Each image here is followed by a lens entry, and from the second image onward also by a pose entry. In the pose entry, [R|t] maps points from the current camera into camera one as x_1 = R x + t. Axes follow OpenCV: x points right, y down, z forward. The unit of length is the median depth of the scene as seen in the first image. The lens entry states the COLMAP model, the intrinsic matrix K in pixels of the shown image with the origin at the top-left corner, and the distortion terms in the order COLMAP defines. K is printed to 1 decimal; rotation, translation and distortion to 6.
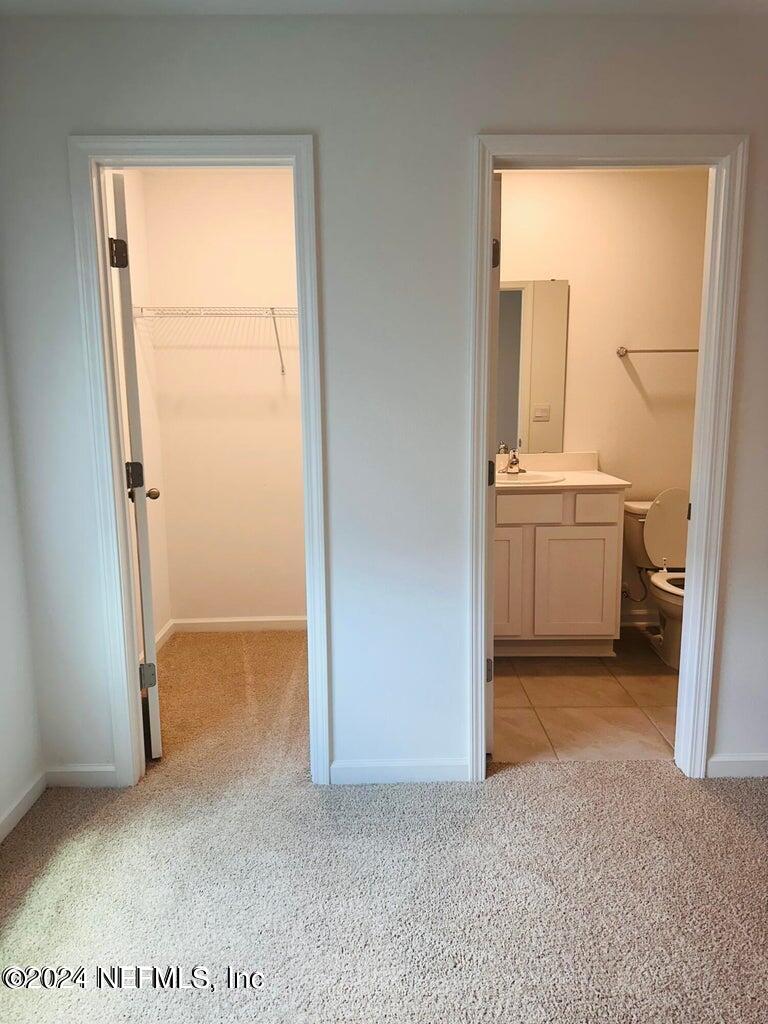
lens RADIAL K [[705.0, 0, 384.0], [0, 705.0, 512.0], [0, 0, 1]] dist [0.002407, 0.000311]
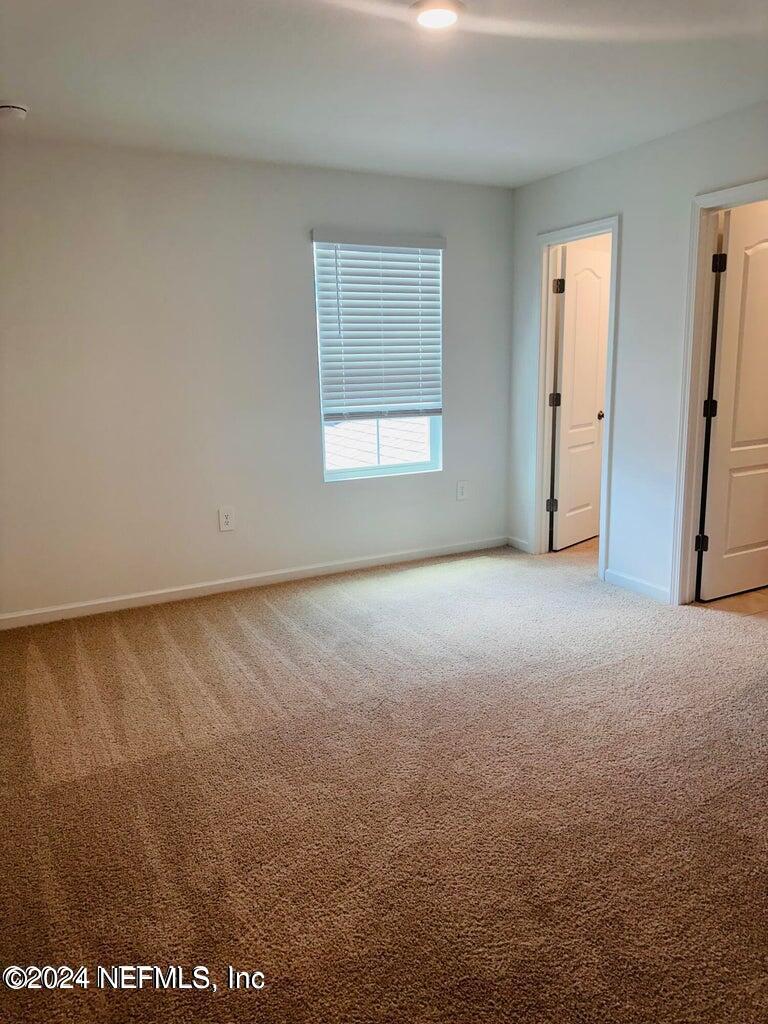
lens RADIAL K [[705.0, 0, 384.0], [0, 705.0, 512.0], [0, 0, 1]] dist [0.002407, 0.000311]
pose [[0.437171, 0.182270, -0.880715, 1.277144], [-0.115940, 0.982499, 0.145784, 0.025662], [0.891874, 0.038377, 0.450652, -0.313391]]
